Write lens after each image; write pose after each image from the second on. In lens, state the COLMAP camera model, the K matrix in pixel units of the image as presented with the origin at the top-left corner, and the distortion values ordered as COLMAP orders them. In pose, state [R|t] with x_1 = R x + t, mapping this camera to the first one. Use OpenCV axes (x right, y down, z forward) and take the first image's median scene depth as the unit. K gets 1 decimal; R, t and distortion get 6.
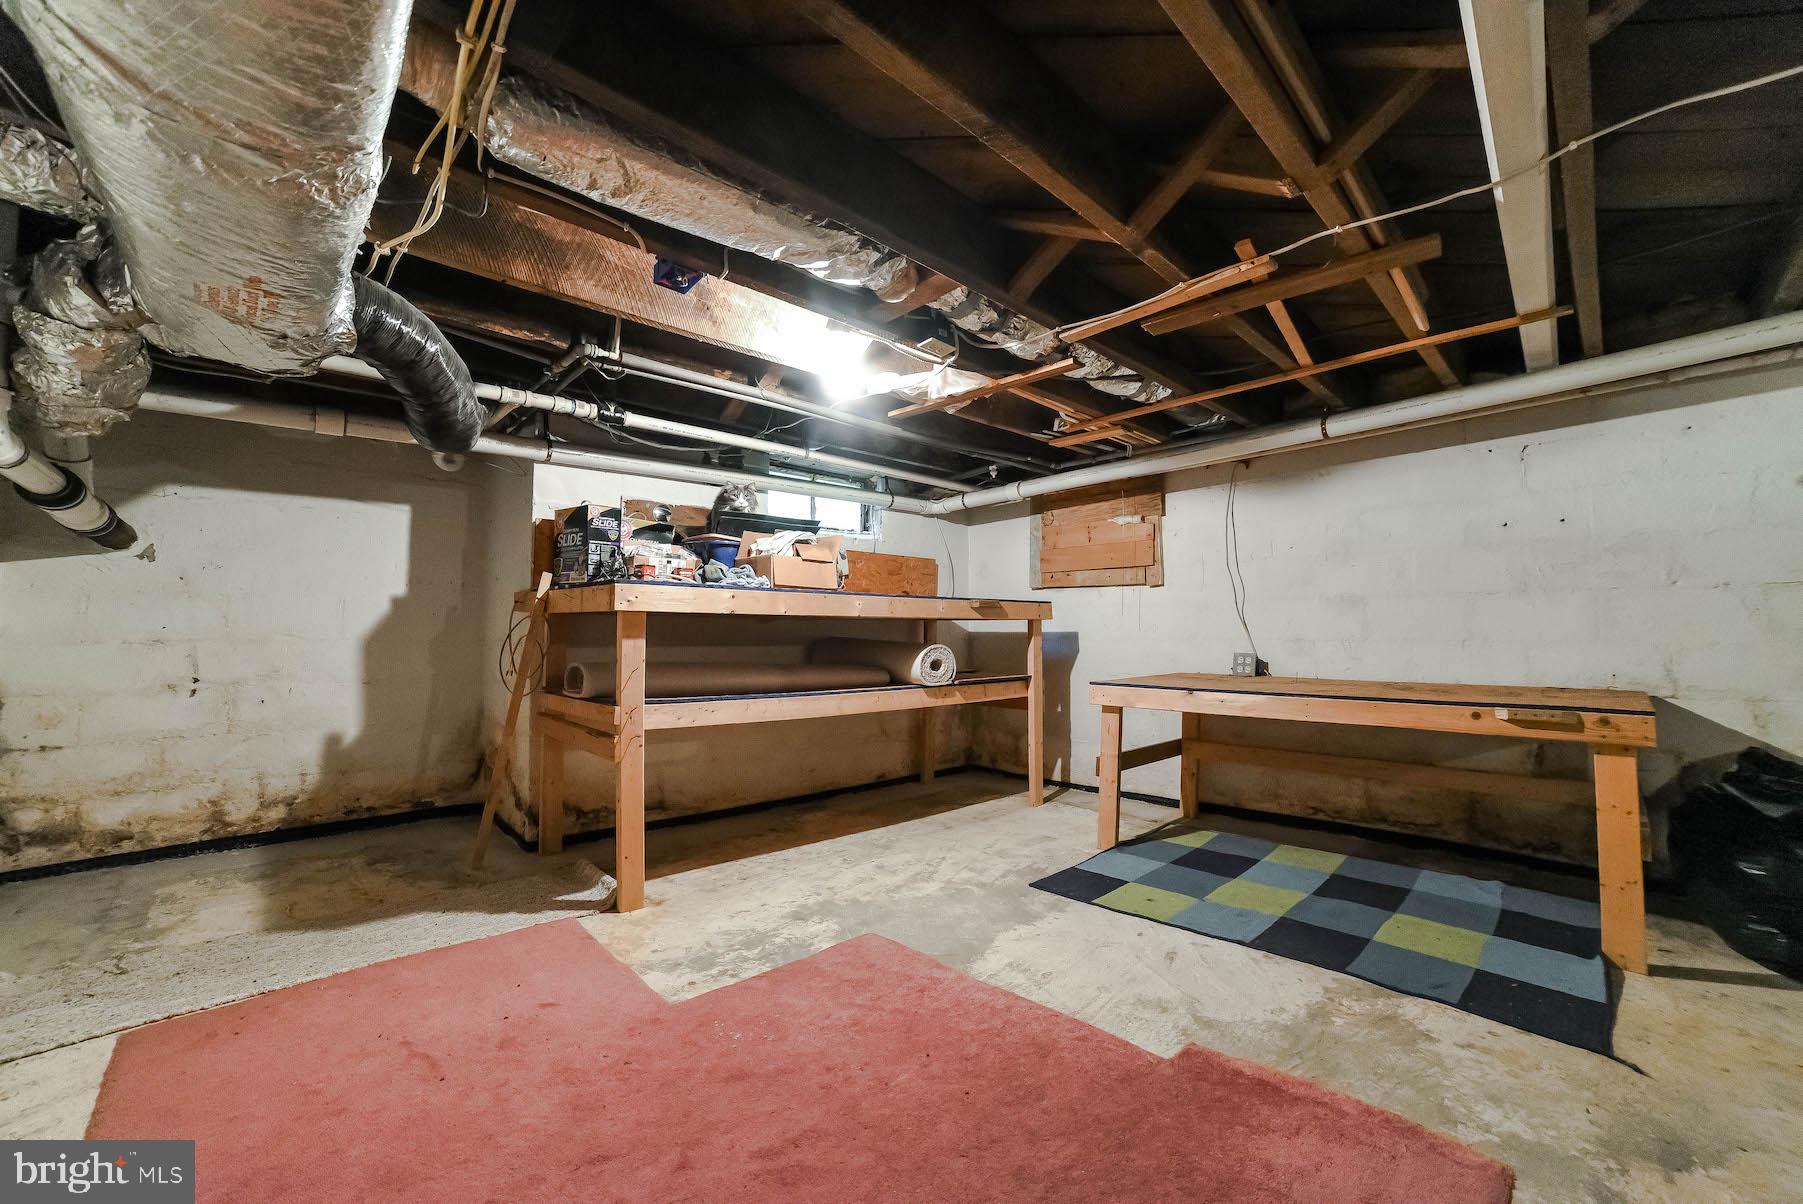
lens RADIAL K [[747.8, 0, 915.3], [0, 747.8, 607.0], [0, 0, 1]] dist [-0.088314, 0.035241]
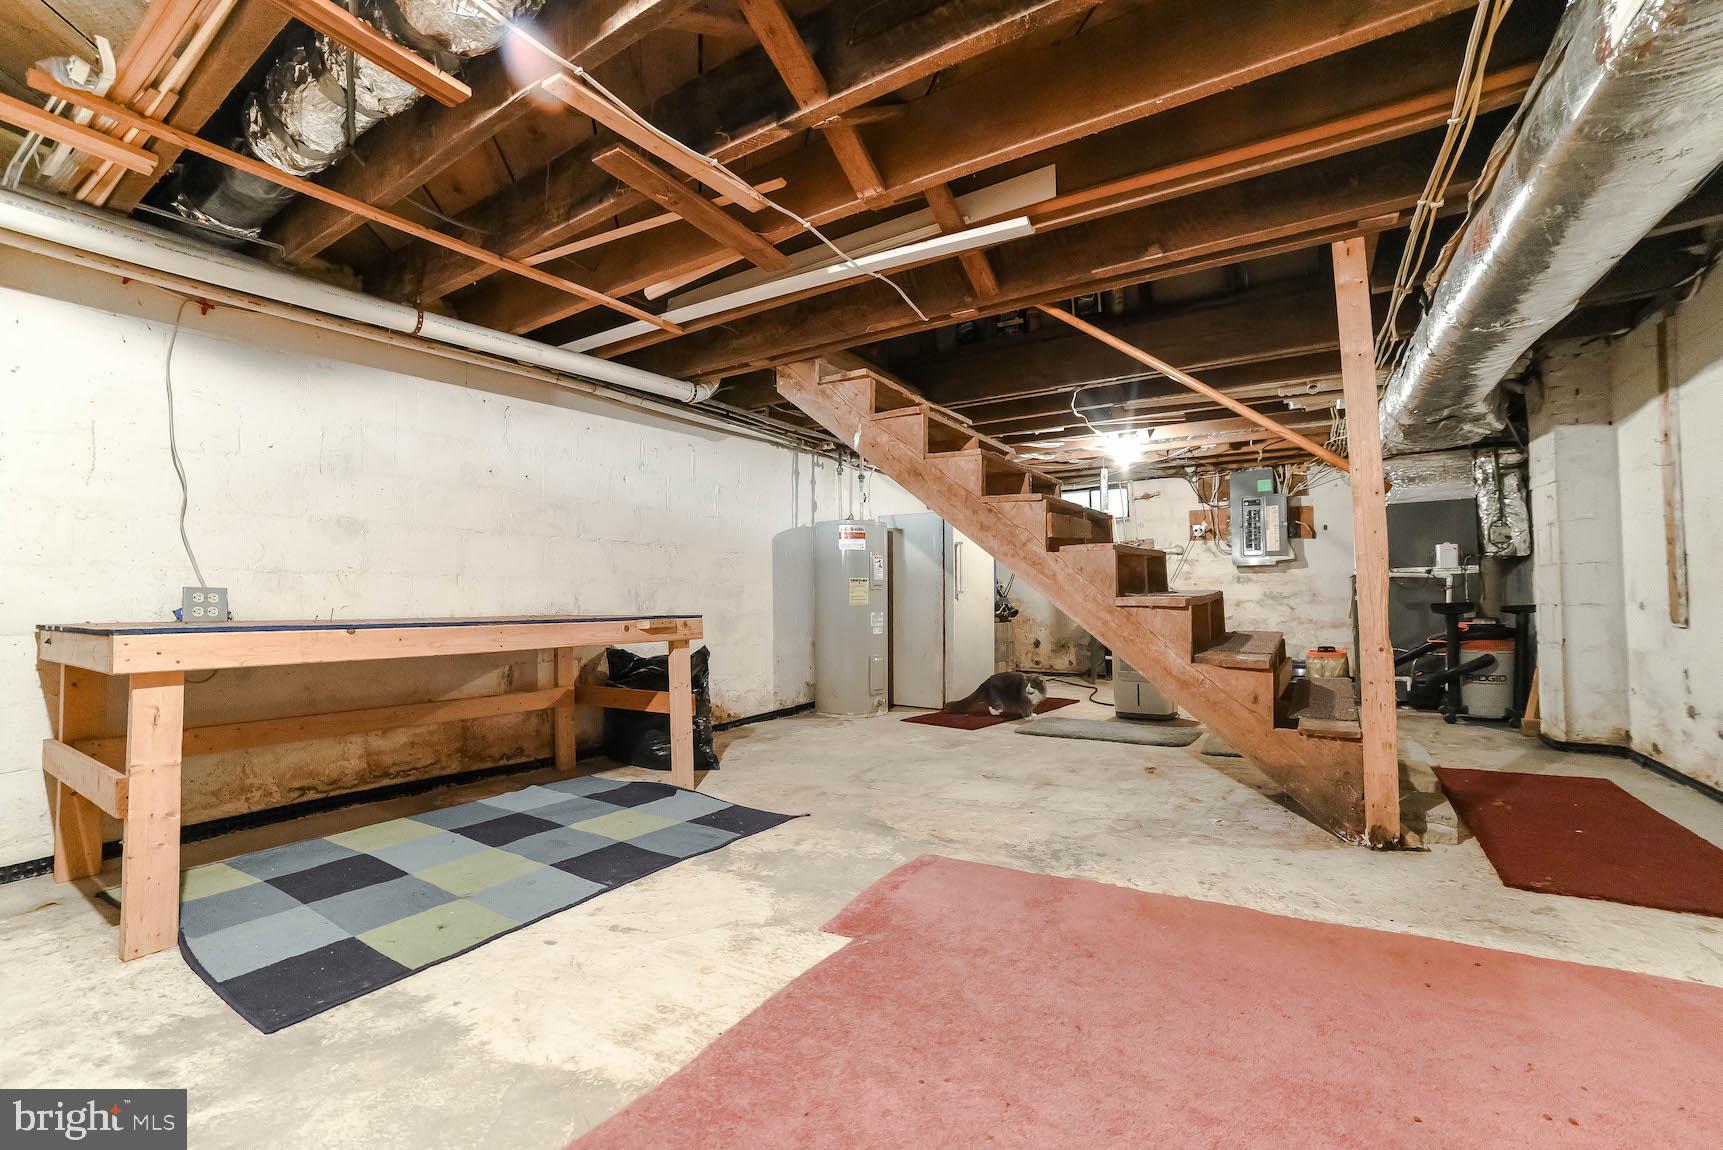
lens RADIAL K [[714.6, 0, 874.7], [0, 714.6, 579.7], [0, 0, 1]] dist [-0.088314, 0.035241]
pose [[-0.246855, 0.034439, 0.968440, -0.418217], [-0.016735, 0.999068, -0.039794, 0.099654], [-0.968908, -0.026031, -0.246048, 0.799745]]
